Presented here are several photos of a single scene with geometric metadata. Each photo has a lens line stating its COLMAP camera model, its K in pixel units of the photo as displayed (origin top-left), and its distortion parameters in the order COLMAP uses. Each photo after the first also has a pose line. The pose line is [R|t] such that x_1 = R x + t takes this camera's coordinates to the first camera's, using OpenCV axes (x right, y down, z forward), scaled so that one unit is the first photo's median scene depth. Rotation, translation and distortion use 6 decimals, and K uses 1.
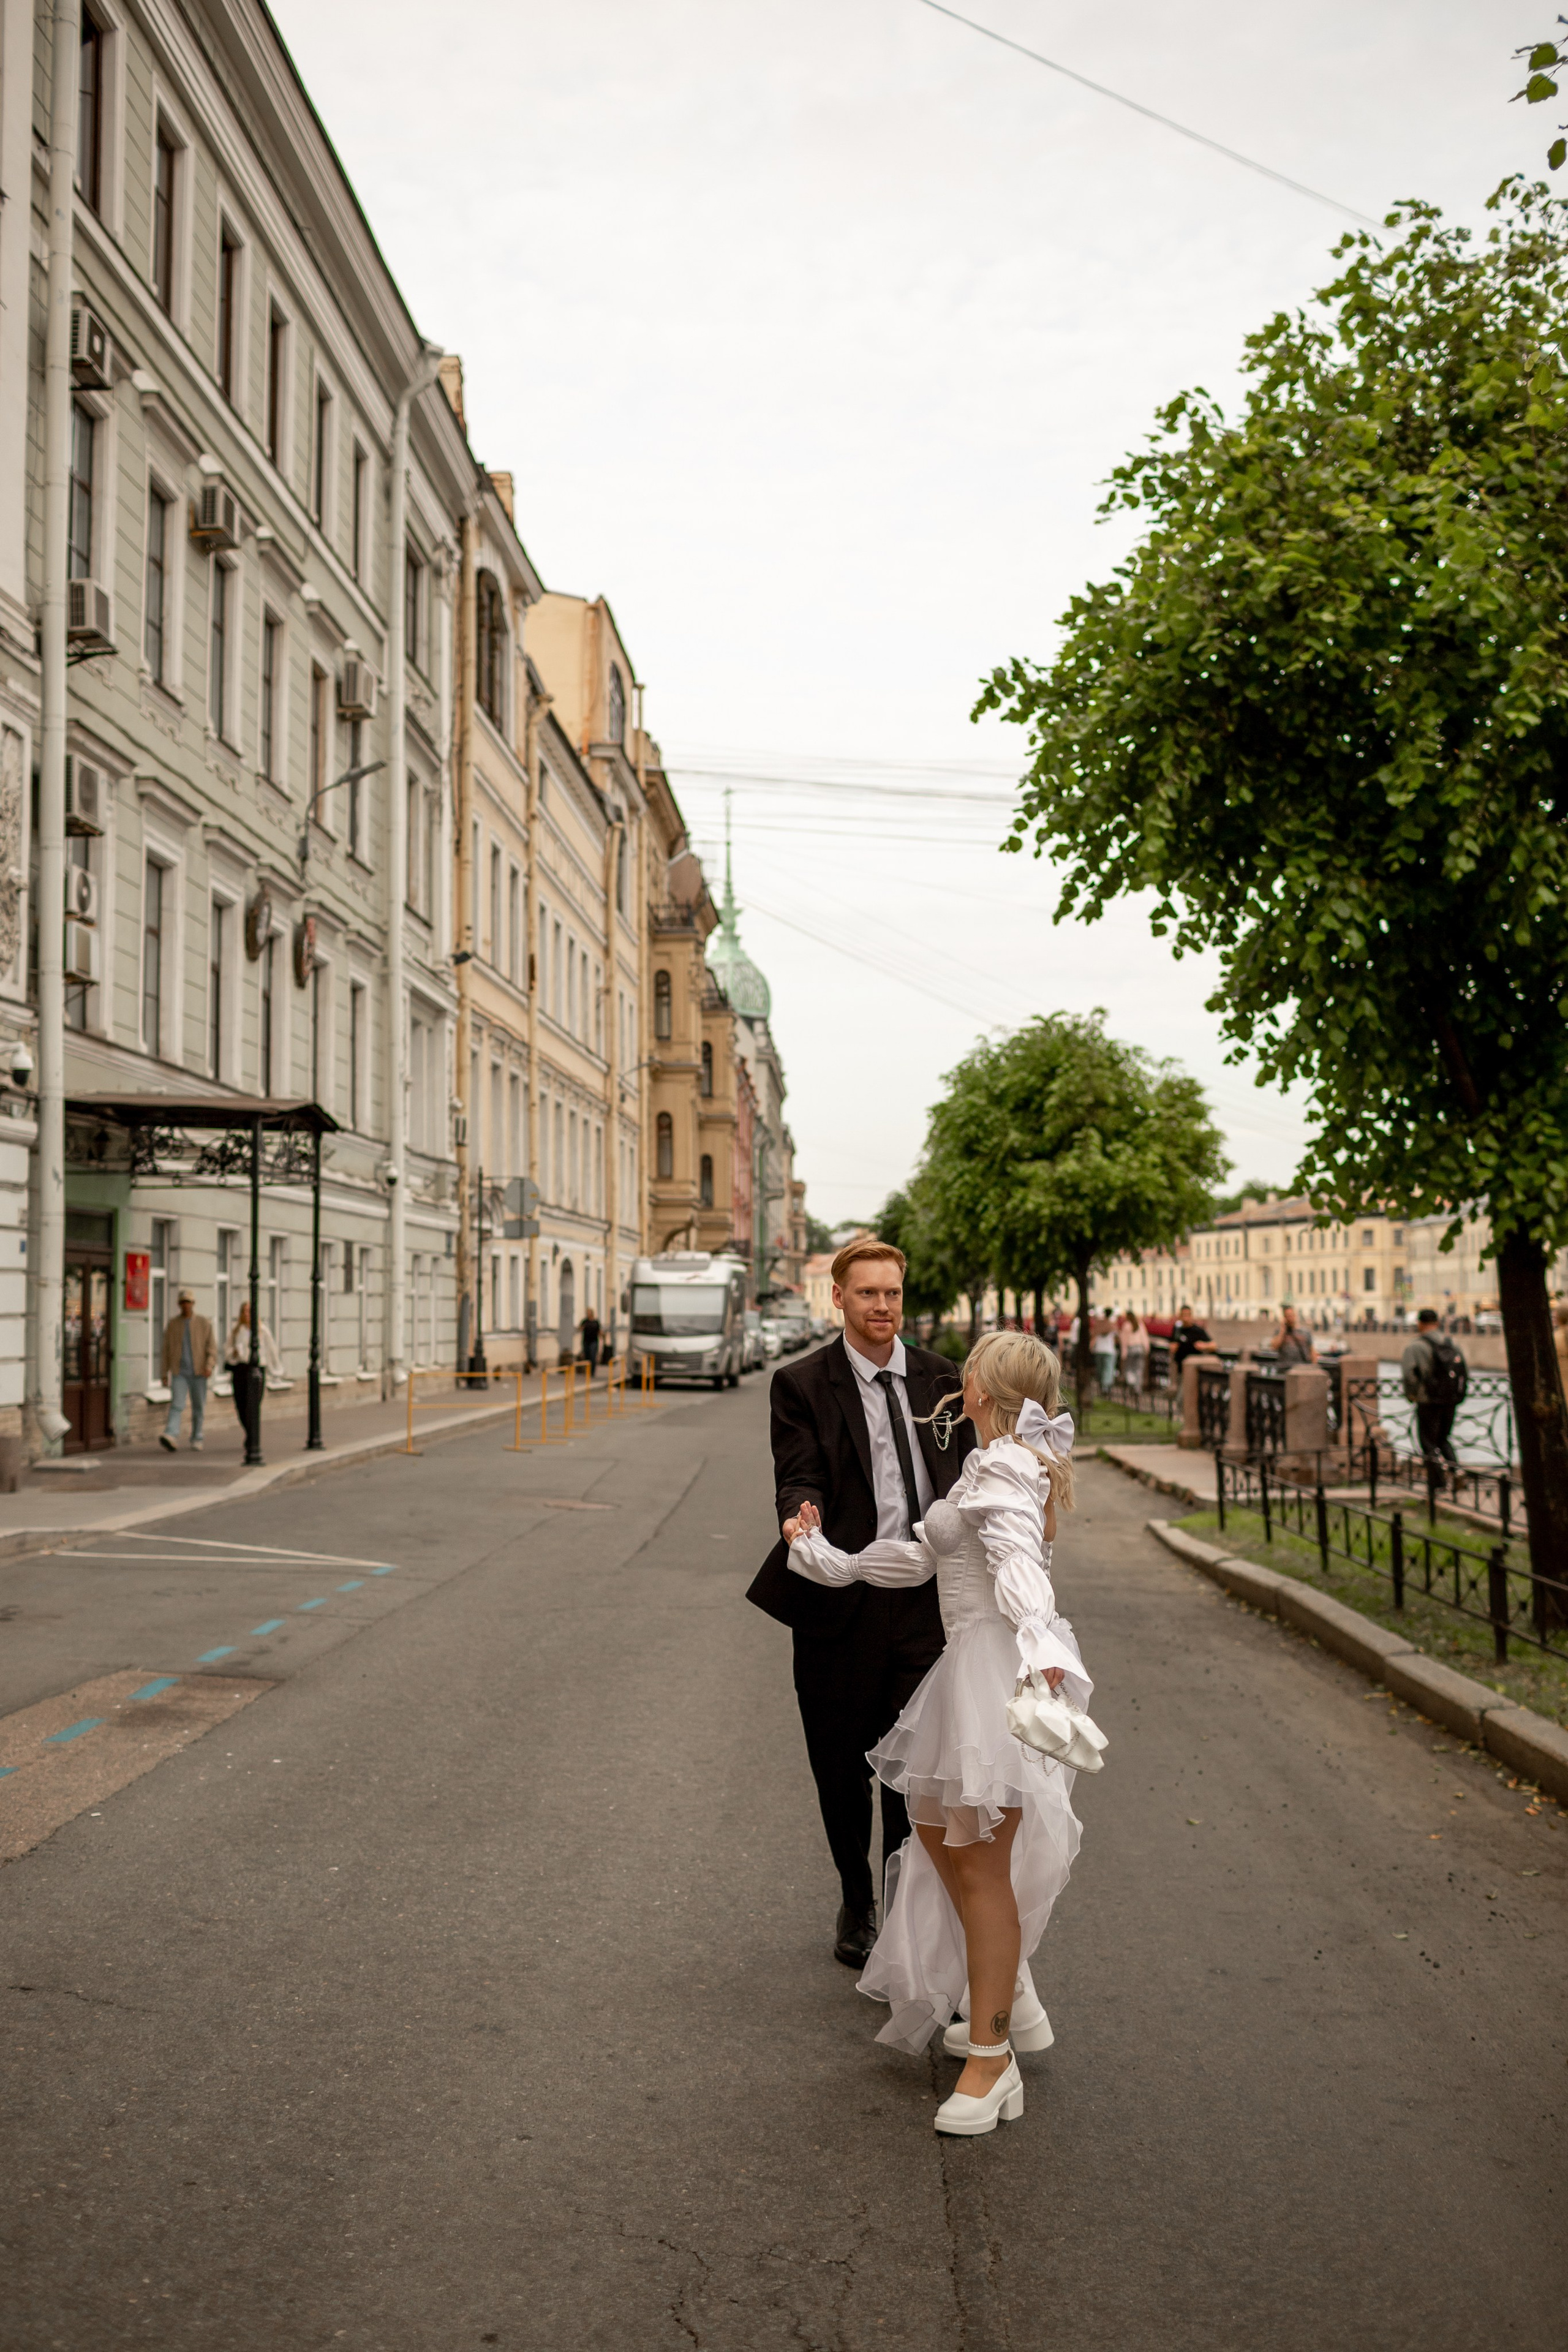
lens RADIAL K [[2456.7, 0, 784.0], [0, 2456.7, 1176.0], [0, 0, 1]] dist [-0.007789, 0.009408]
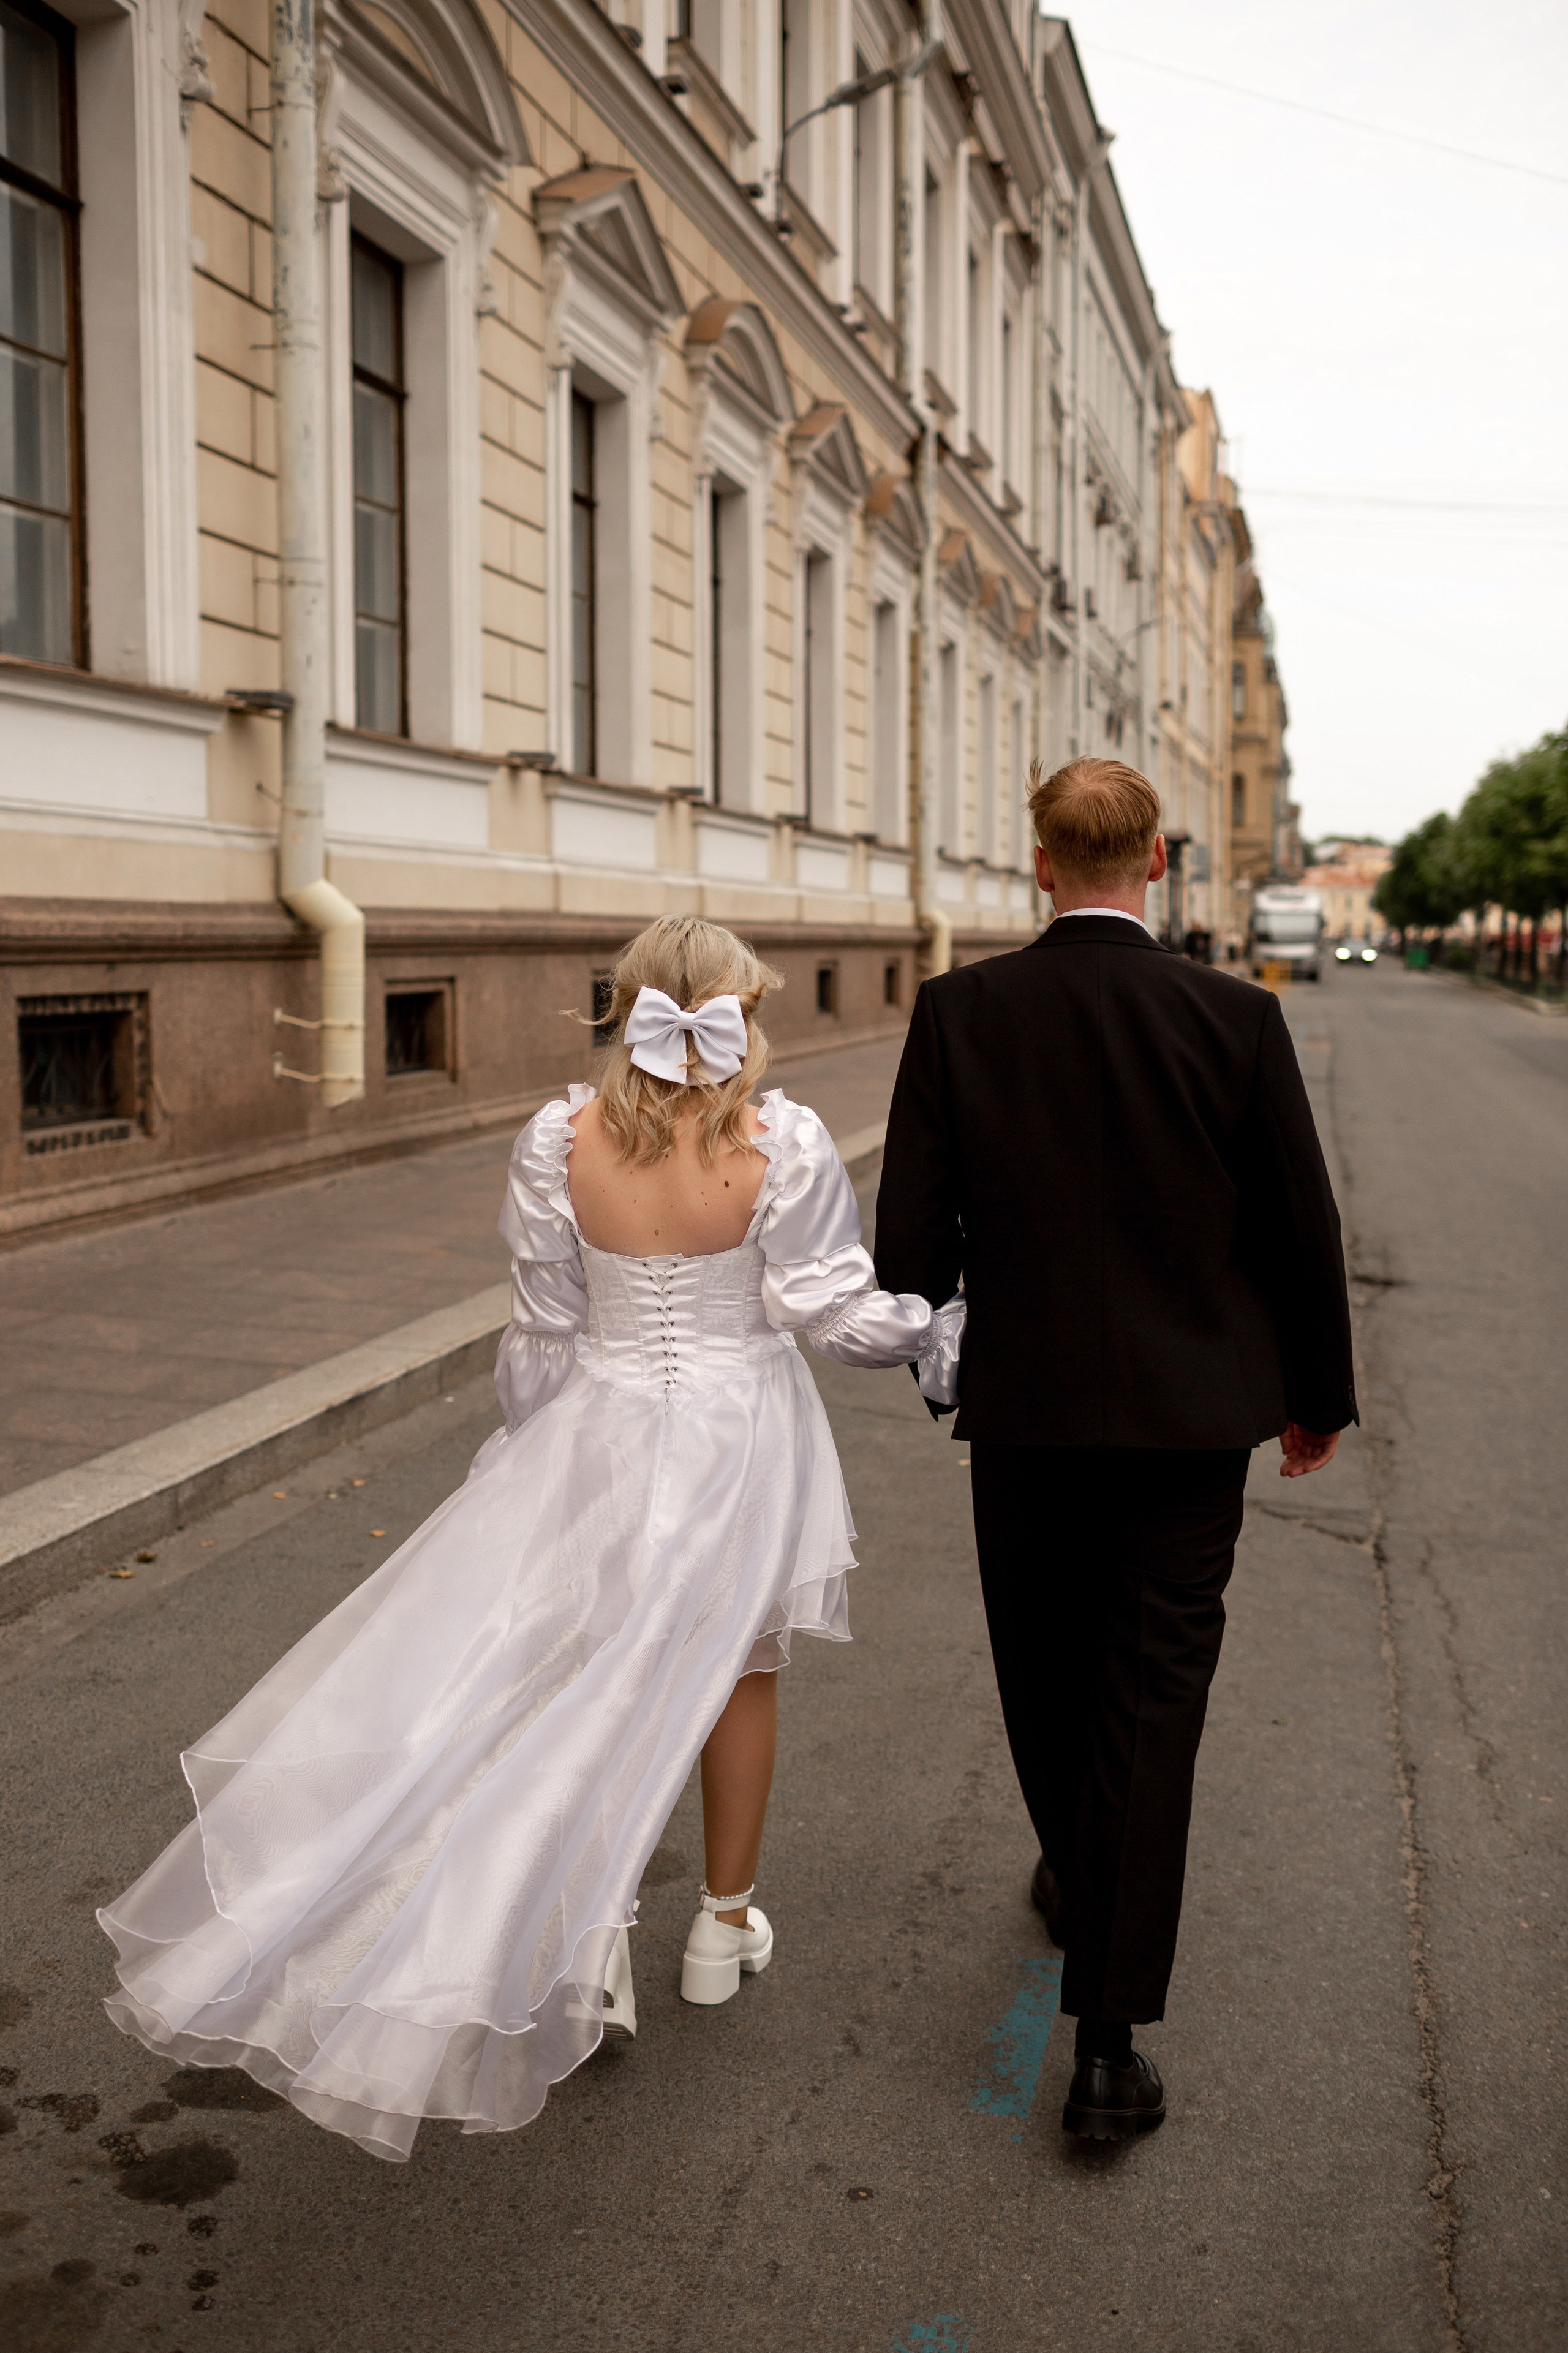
lens RADIAL K [[2474.4, 0, 784.0], [0, 2474.4, 1176.5], [0, 0, 1]] dist [-0.005742, -0.004944]
pose [[0.983194, 0.017178, -0.181752, -0.182646], [0.011574, 0.987696, 0.155957, -0.096143], [0.182195, -0.155439, 0.970898, -1.509554]]
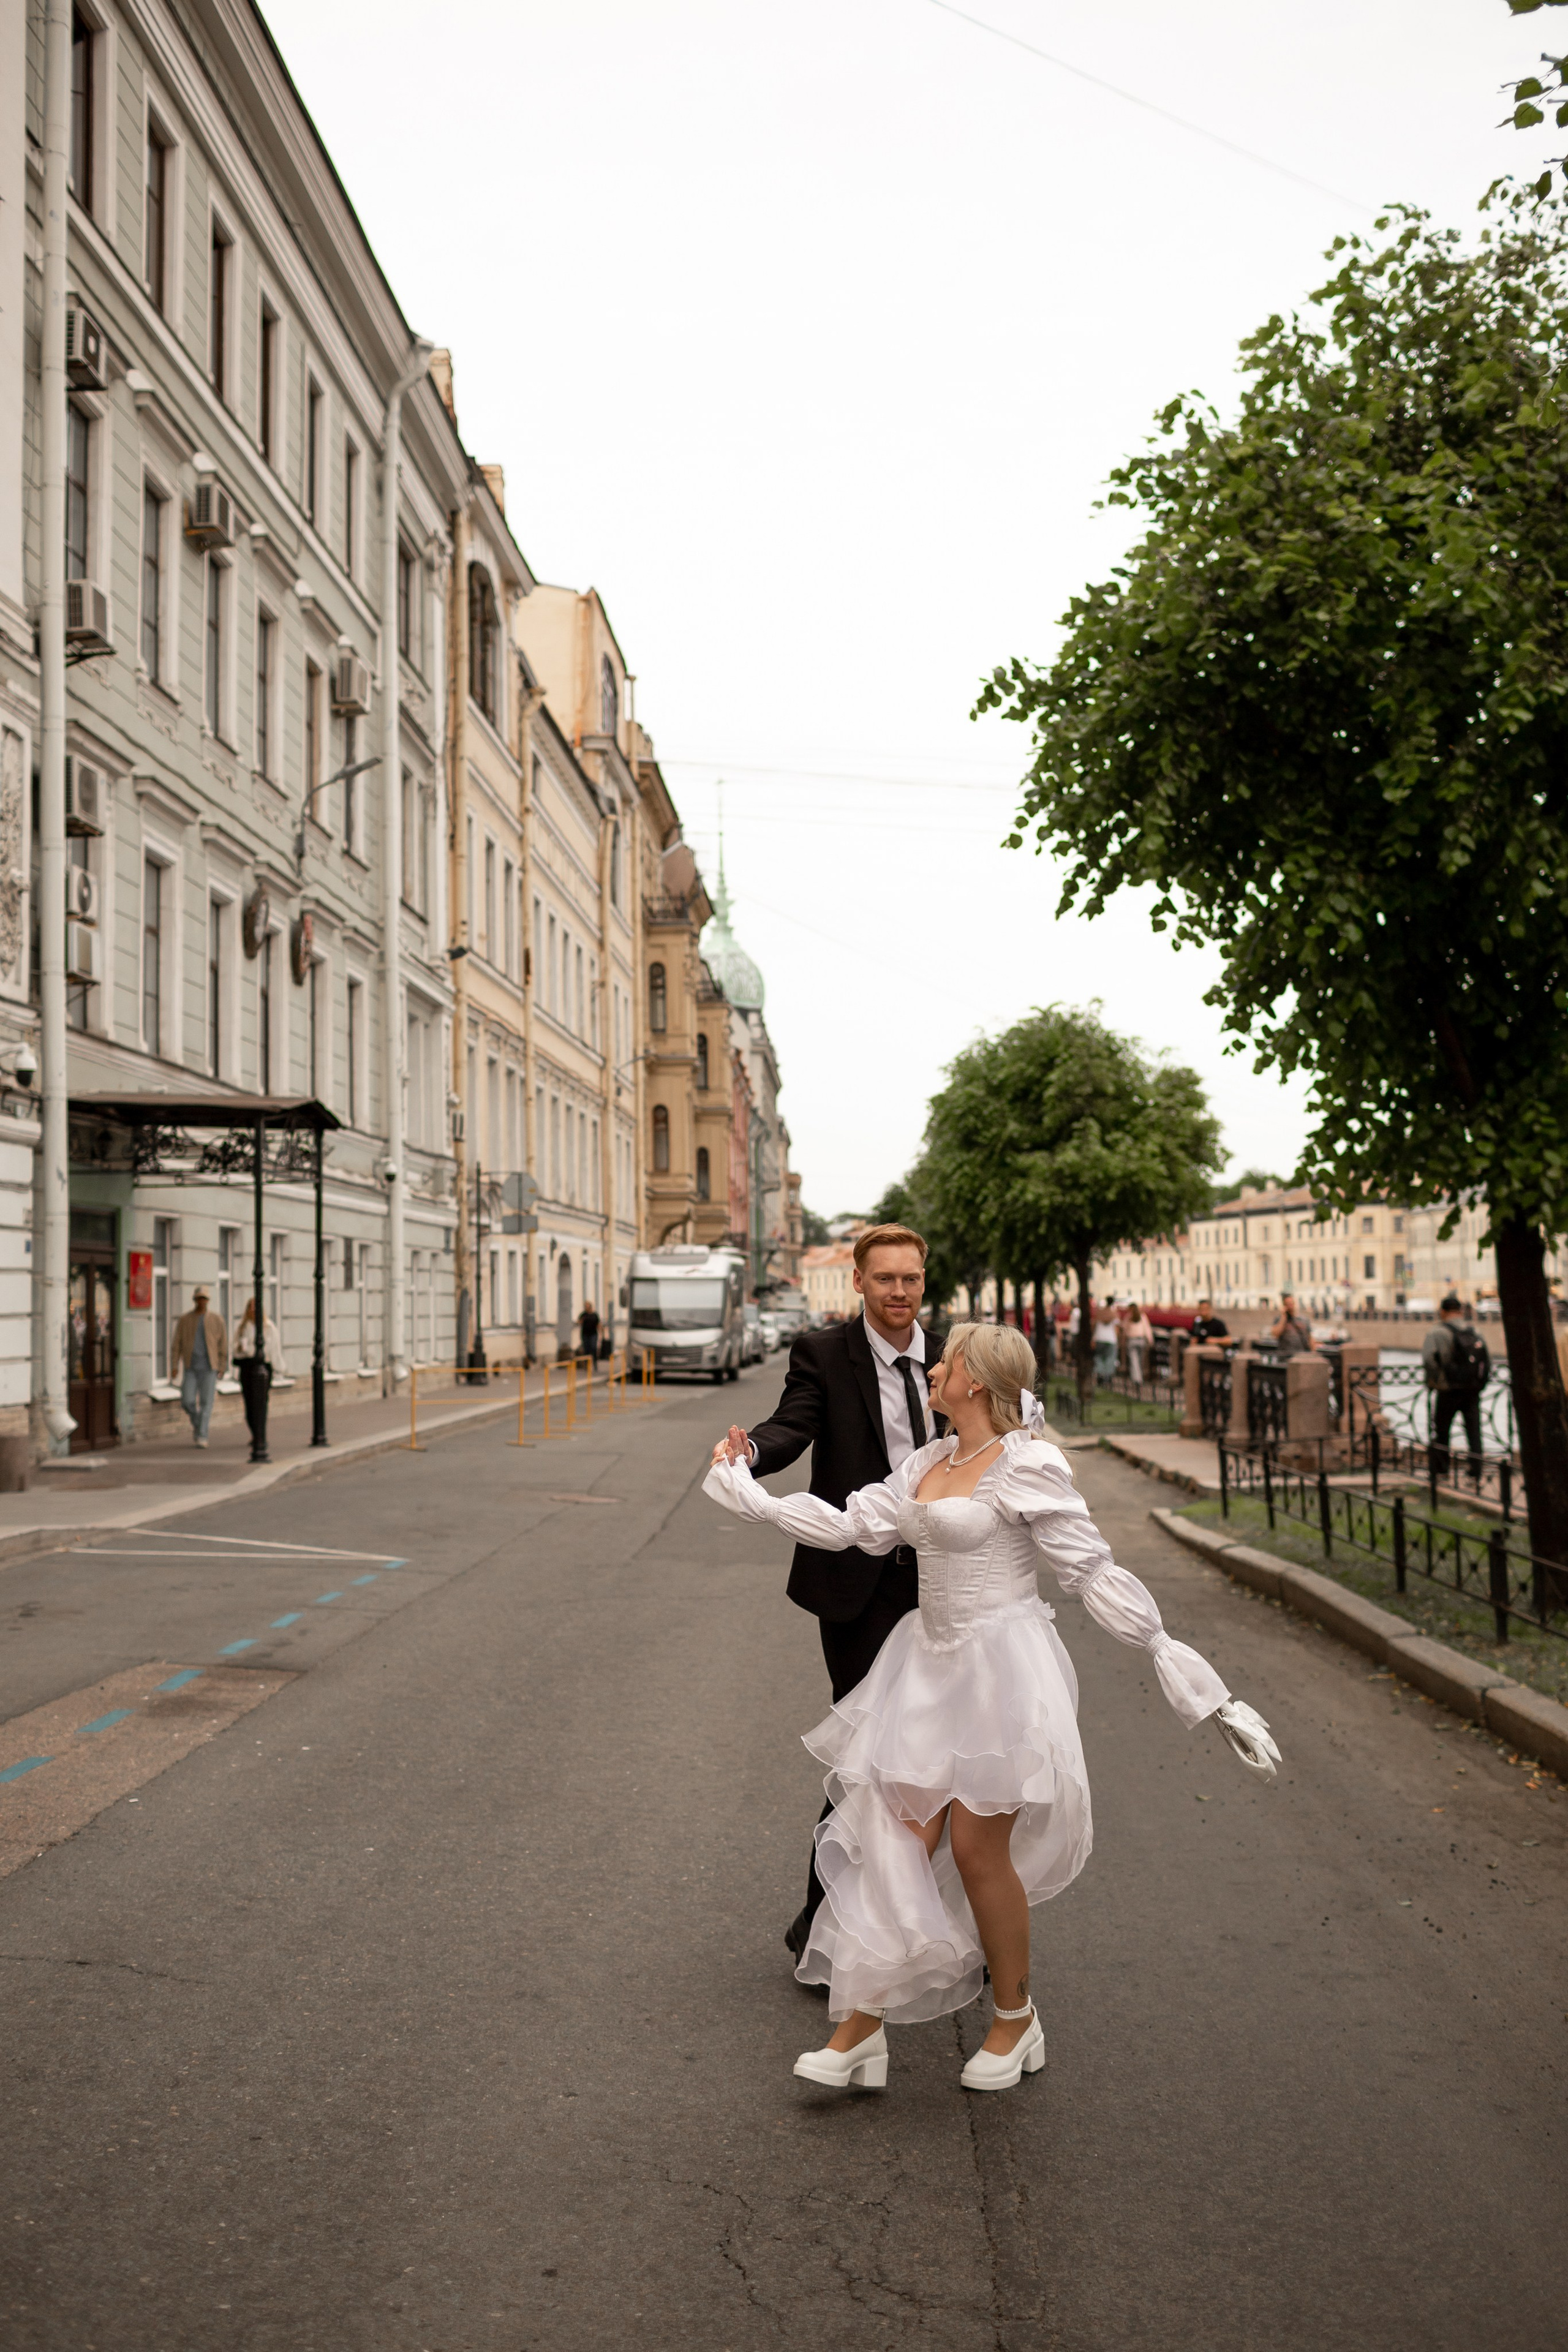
lens RADIAL K [[2473.6, 0, 784.0], [0, 2473.6, 1176.0], [0, 0, 1]] dist [-0.005742, -0.004944]
pose [[0.999959, -0.008868, 0.001753, -0.002729], [0.008862, 0.999955, 0.003249, -0.000676], [-0.001782, -0.003233, 0.999993, -0.011551]]
